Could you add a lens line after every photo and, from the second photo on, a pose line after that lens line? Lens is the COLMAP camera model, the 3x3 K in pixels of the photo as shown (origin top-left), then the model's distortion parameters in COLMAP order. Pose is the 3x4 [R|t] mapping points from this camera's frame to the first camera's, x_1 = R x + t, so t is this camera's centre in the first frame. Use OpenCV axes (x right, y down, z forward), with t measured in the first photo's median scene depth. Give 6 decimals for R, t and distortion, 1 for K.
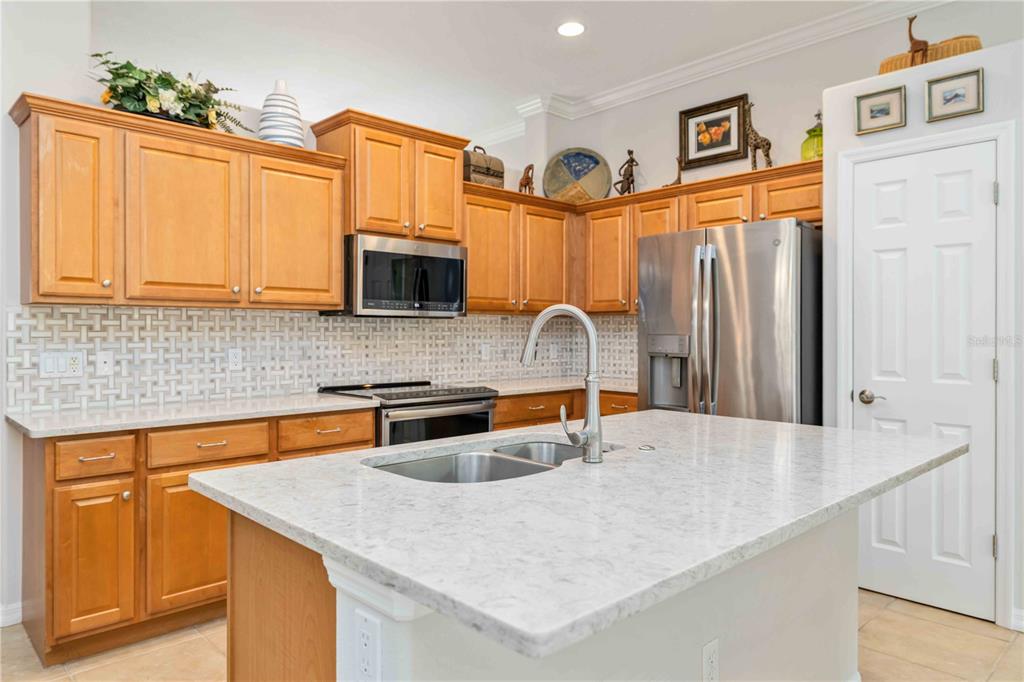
lens RADIAL K [[666.6, 0, 510.0], [0, 666.6, 338.1], [0, 0, 1]] dist [0.010439, -0.003751]
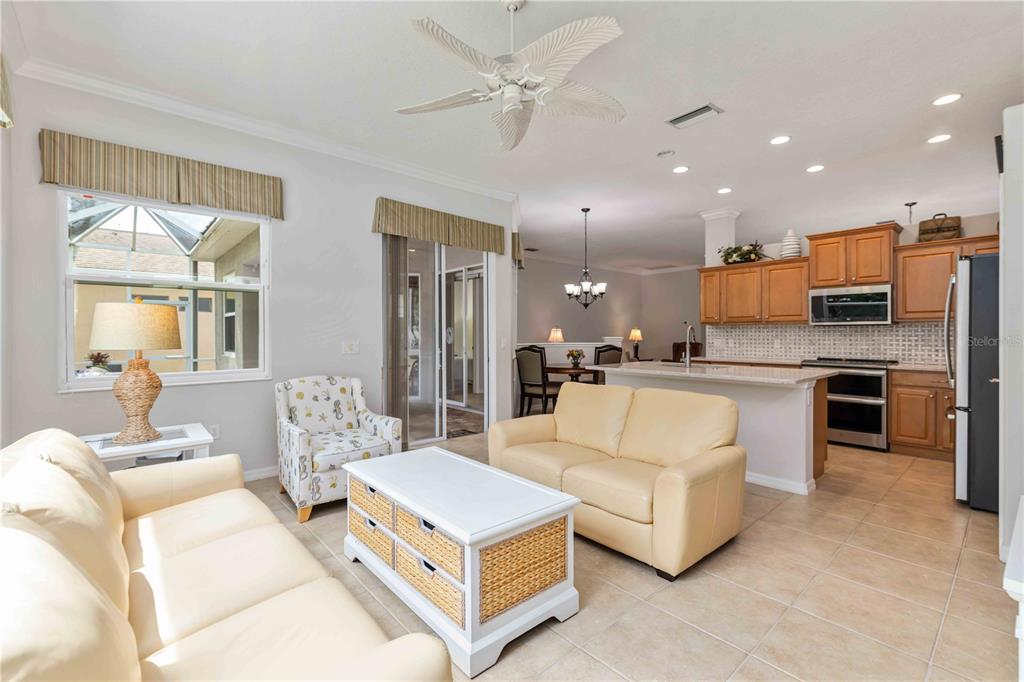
lens RADIAL K [[447.3, 0, 506.9], [0, 447.3, 338.0], [0, 0, 1]] dist [-0.000451, 0.000366]
pose [[-0.050465, 0.008775, -0.998687, 1.292306], [-0.005895, 0.999941, 0.009084, 0.000652], [0.998708, 0.006346, -0.050410, 0.048632]]
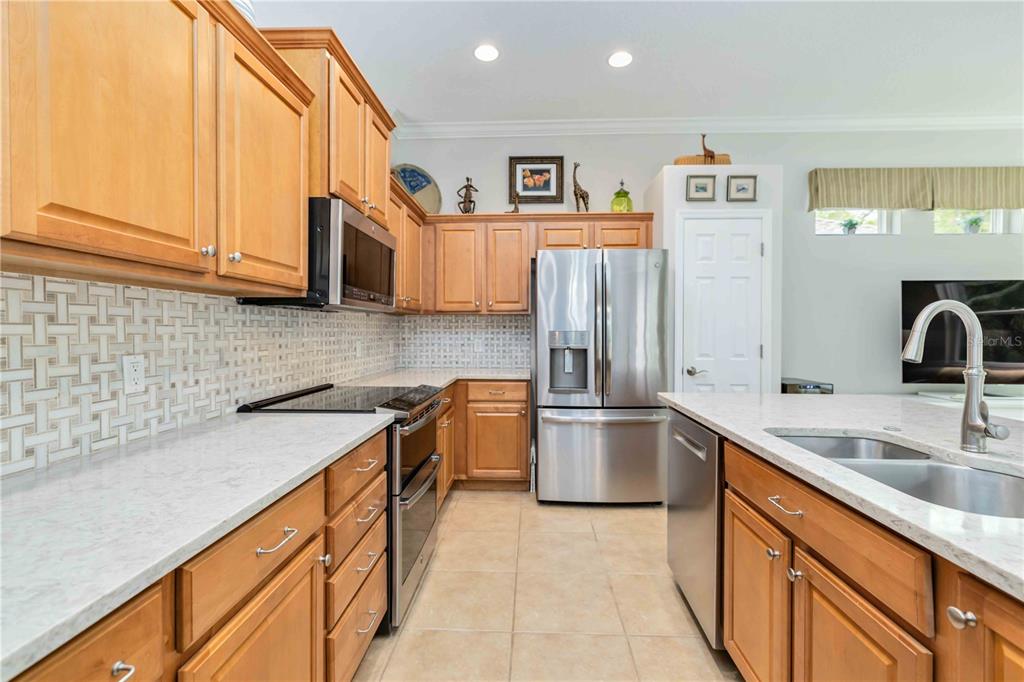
lens RADIAL K [[447.3, 0, 513.9], [0, 447.3, 334.0], [0, 0, 1]] dist [-0.000451, 0.000366]
pose [[0.719673, -0.004663, 0.694297, -0.422797], [0.004160, 0.999988, 0.002403, -0.001856], [-0.694300, 0.001159, 0.719684, 0.475330]]
